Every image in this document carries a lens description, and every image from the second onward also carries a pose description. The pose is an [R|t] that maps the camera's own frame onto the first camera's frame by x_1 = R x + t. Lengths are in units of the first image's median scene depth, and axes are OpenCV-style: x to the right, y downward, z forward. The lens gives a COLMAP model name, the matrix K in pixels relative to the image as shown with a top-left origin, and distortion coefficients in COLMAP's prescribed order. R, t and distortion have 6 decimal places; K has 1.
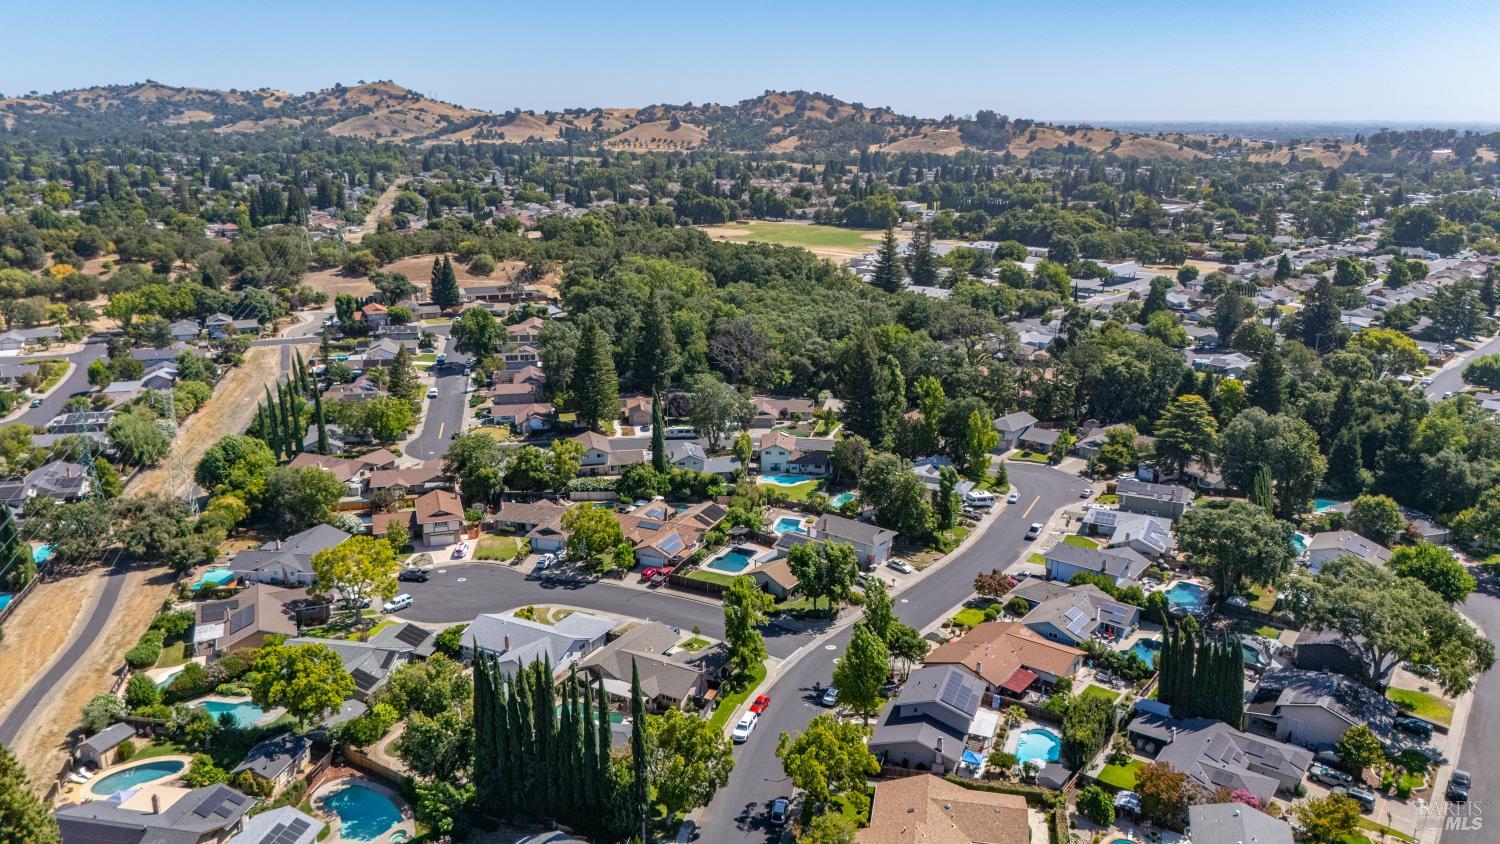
lens RADIAL K [[1098.3, 0, 750.0], [0, 1098.3, 422.0], [0, 0, 1]] dist [0.080606, -0.082336]
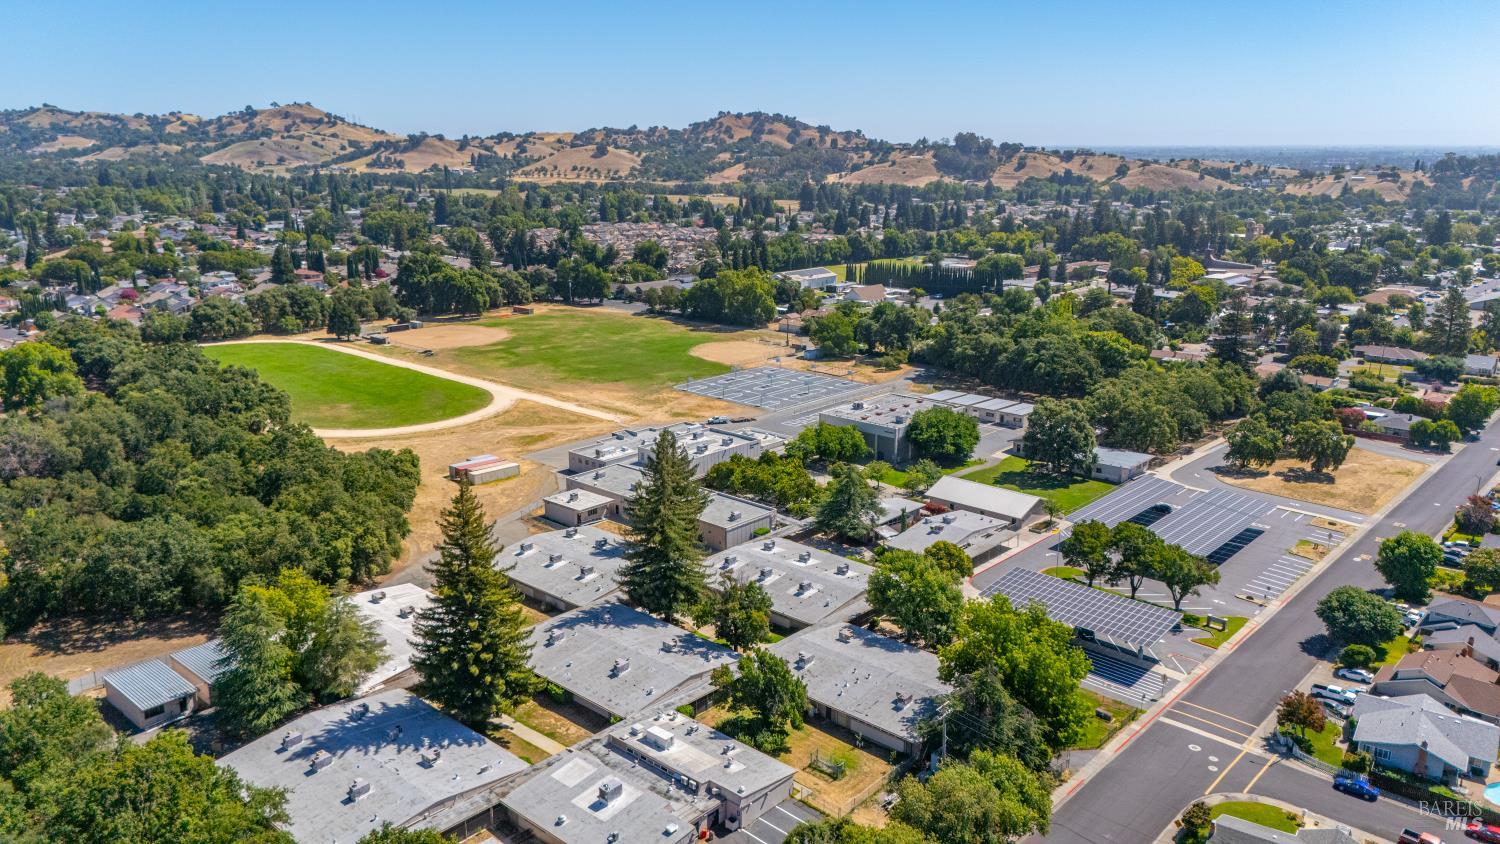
lens RADIAL K [[1098.3, 0, 750.0], [0, 1098.3, 422.0], [0, 0, 1]] dist [0.080606, -0.082336]
pose [[0.999992, -0.003783, 0.001421, 0.042970], [0.003814, 0.999748, -0.022133, -0.040237], [-0.001337, 0.022138, 0.999754, 0.151620]]
